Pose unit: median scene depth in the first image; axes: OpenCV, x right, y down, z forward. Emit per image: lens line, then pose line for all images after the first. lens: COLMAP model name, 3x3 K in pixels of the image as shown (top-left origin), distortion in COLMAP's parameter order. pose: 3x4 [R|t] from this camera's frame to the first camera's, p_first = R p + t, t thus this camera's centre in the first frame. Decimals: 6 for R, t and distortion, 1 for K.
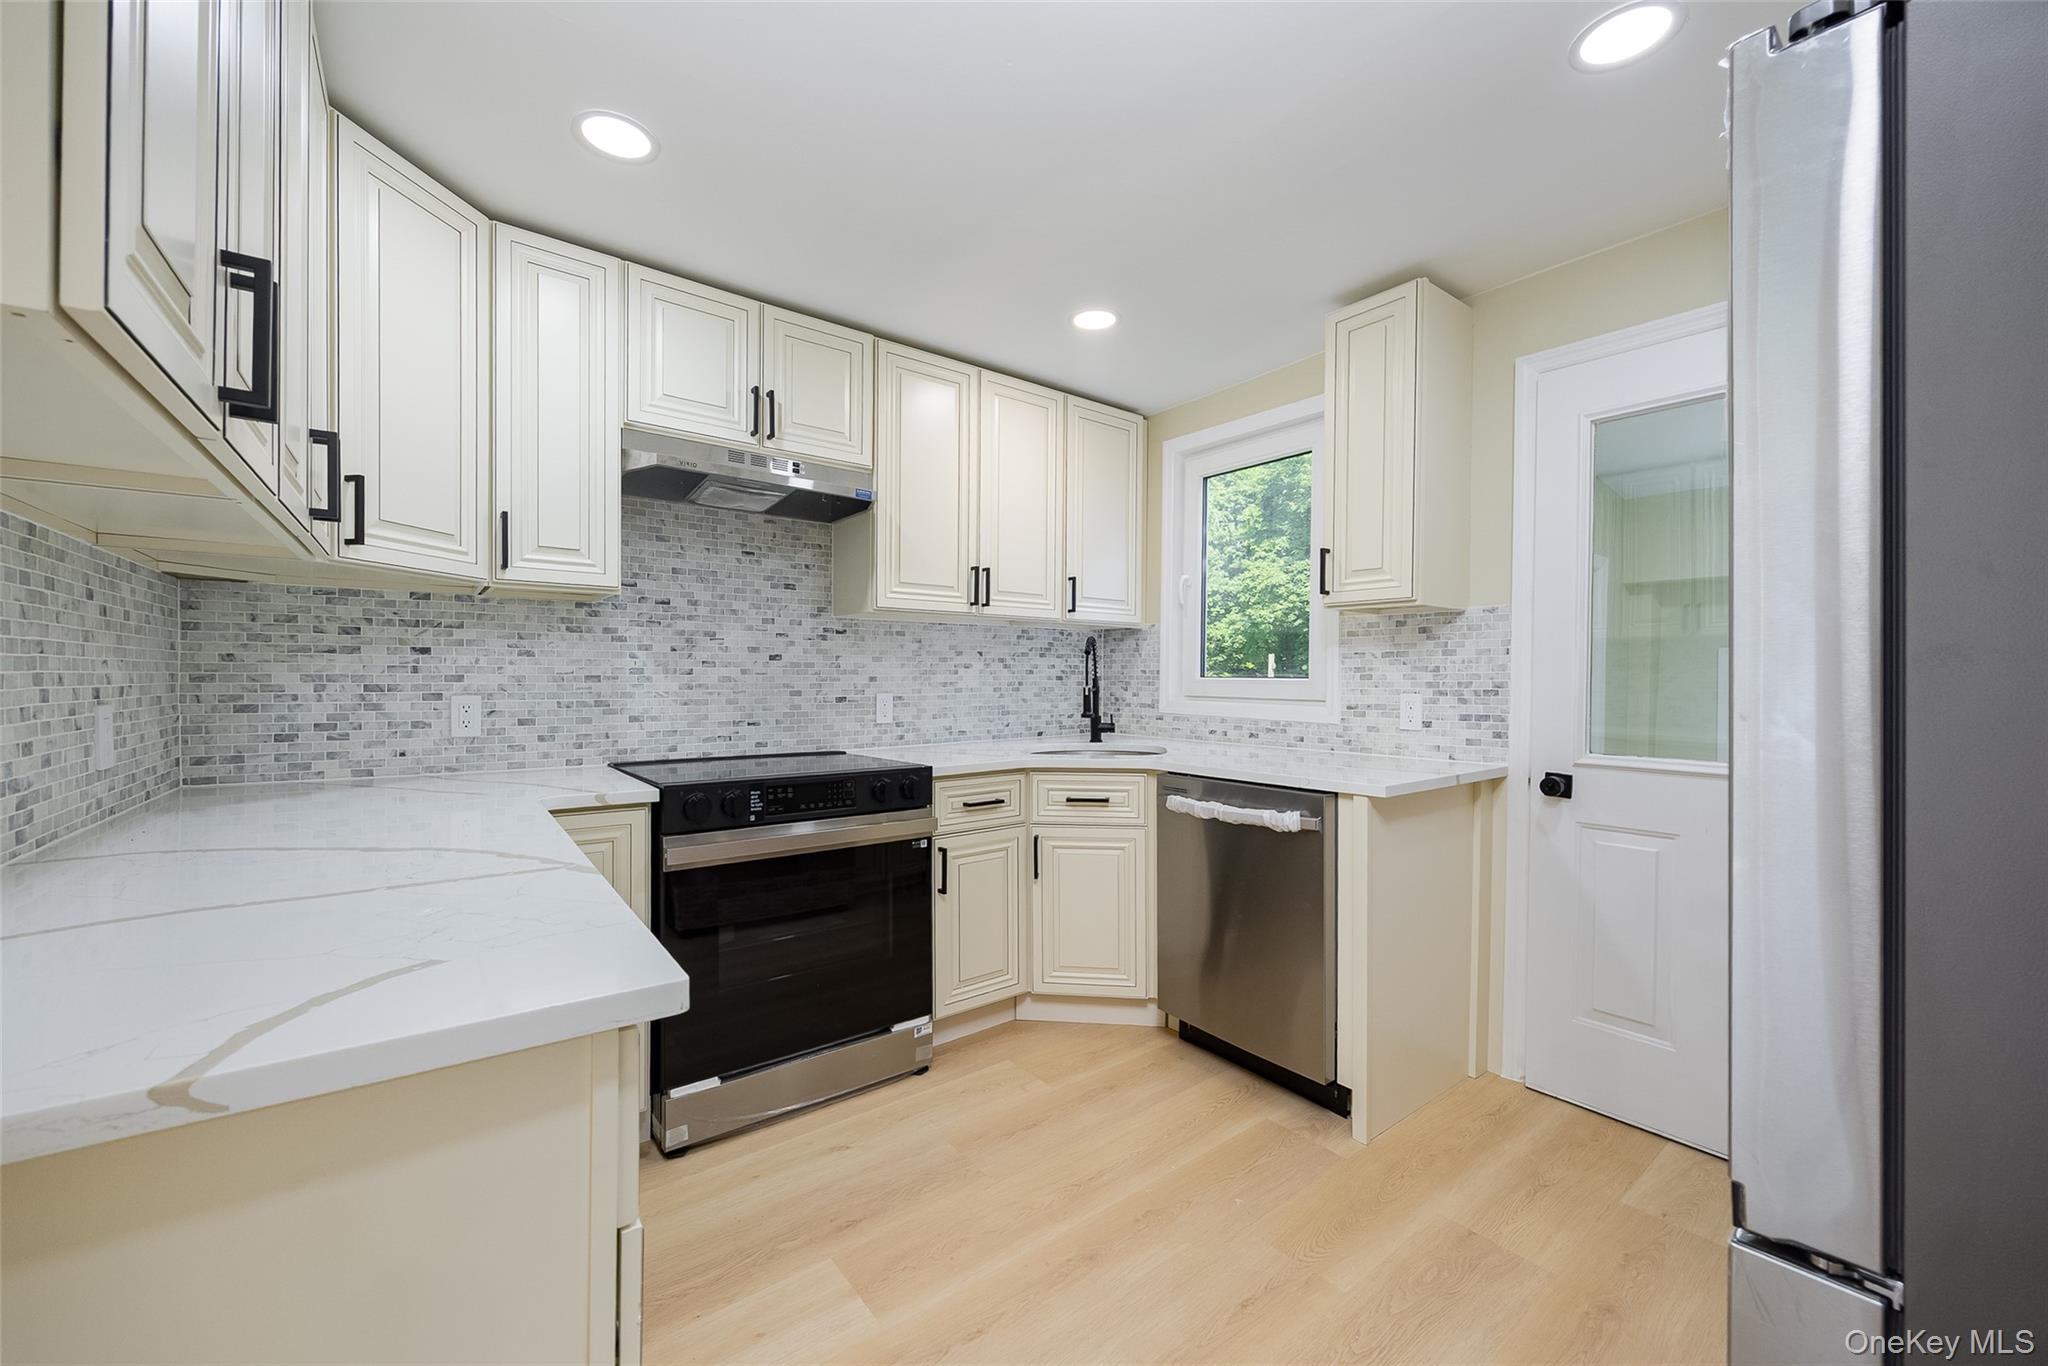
lens RADIAL K [[802.5, 0, 1029.8], [0, 802.5, 682.0], [0, 0, 1]] dist [0.008085, 0.000523]
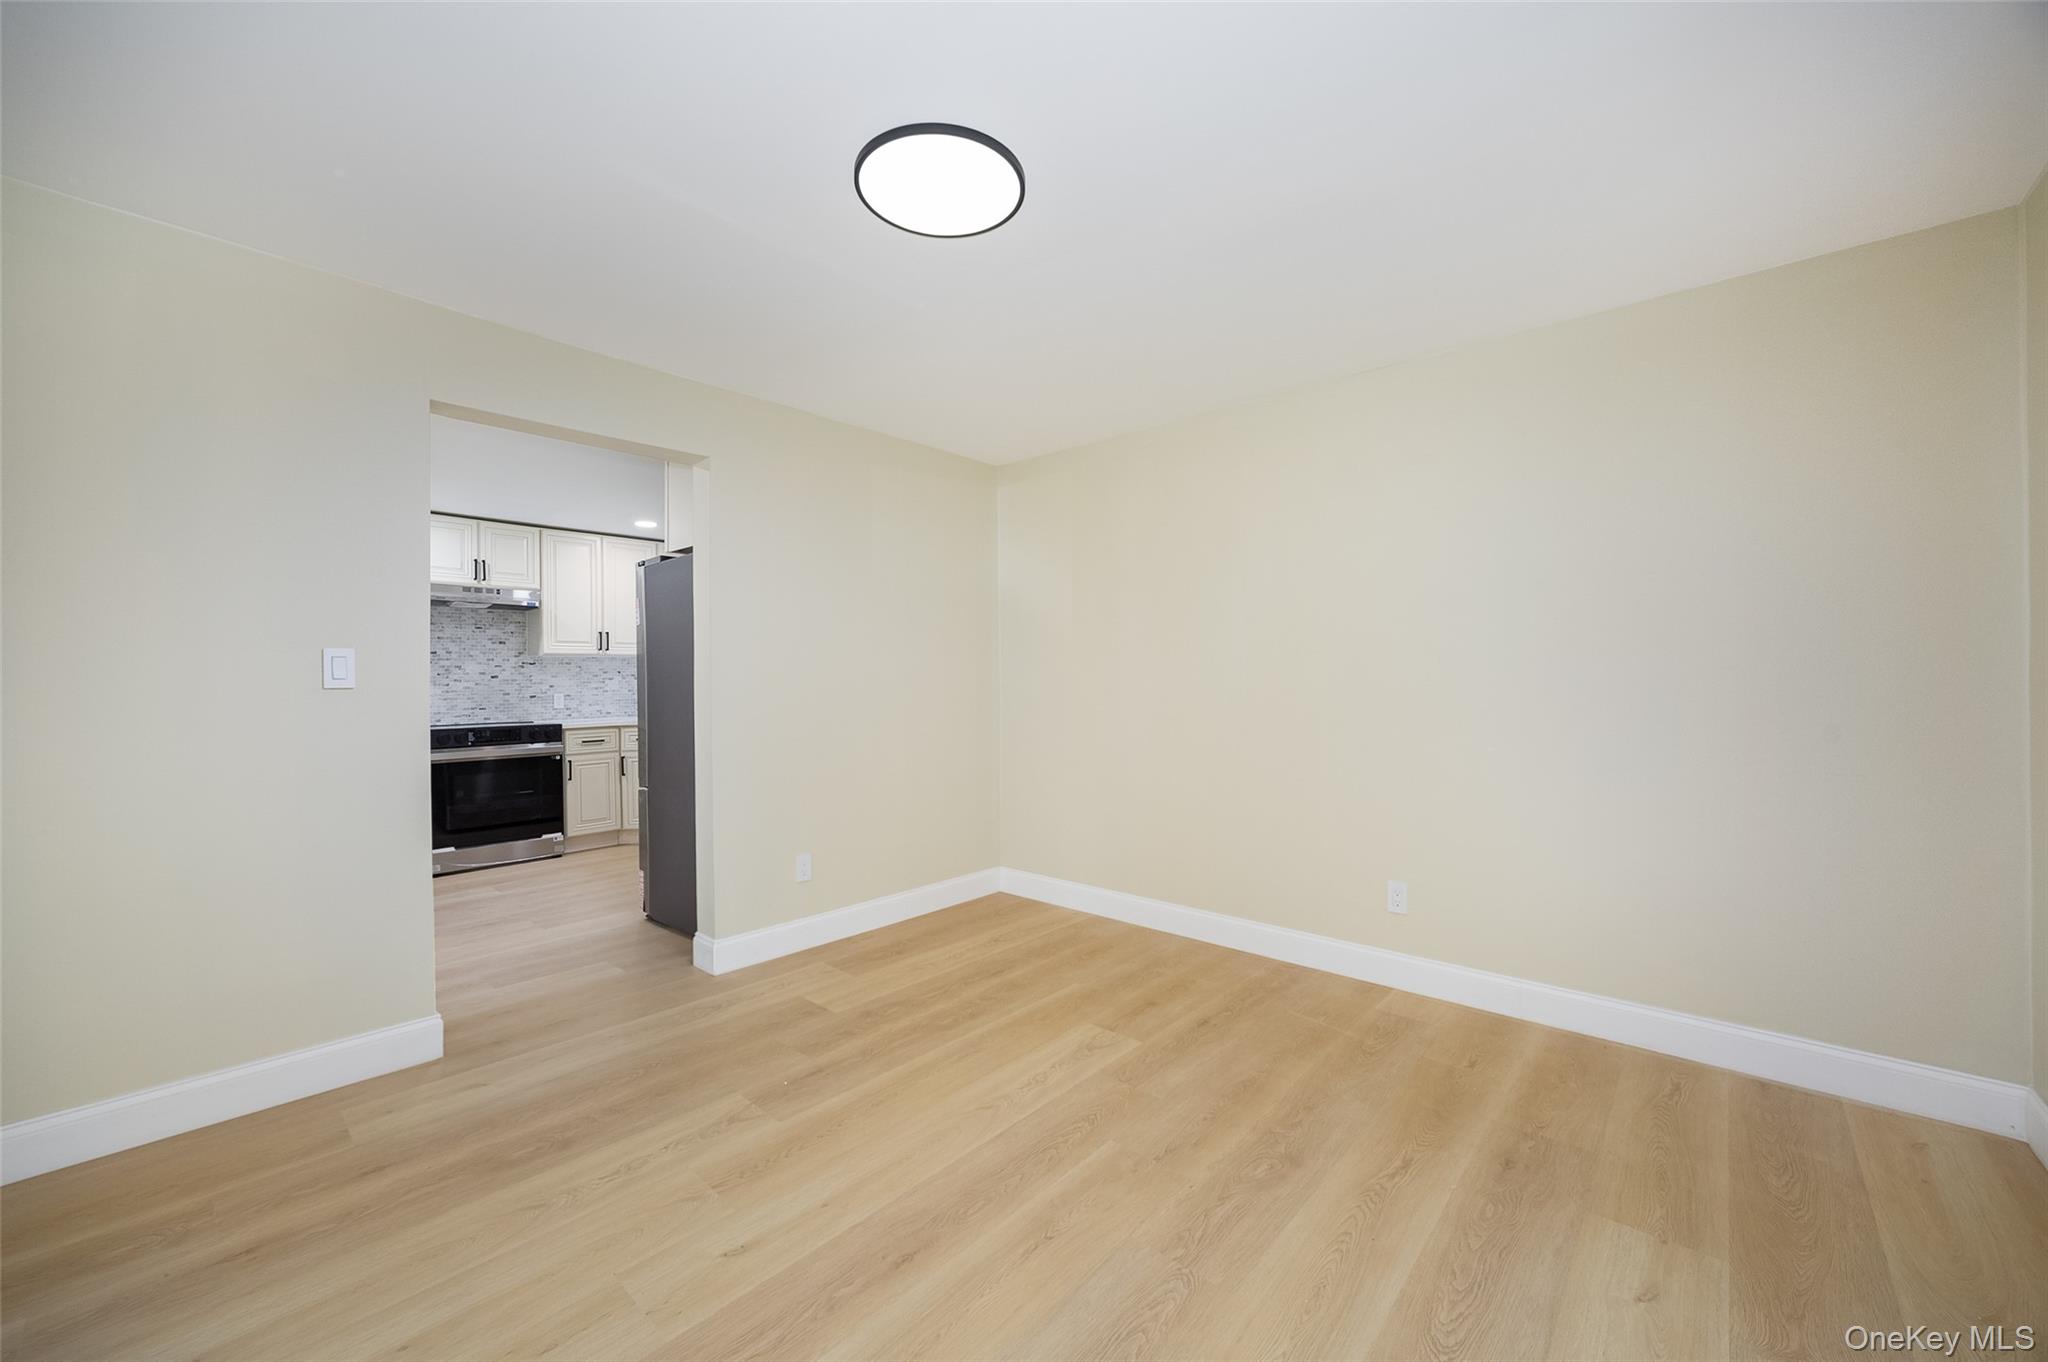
lens RADIAL K [[802.5, 0, 1020.4], [0, 802.5, 672.7], [0, 0, 1]] dist [0.008085, 0.000523]
pose [[0.987037, -0.015468, 0.159747, 0.732456], [0.017538, 0.999779, -0.011554, 0.006901], [-0.159533, 0.014206, 0.987090, -1.347321]]
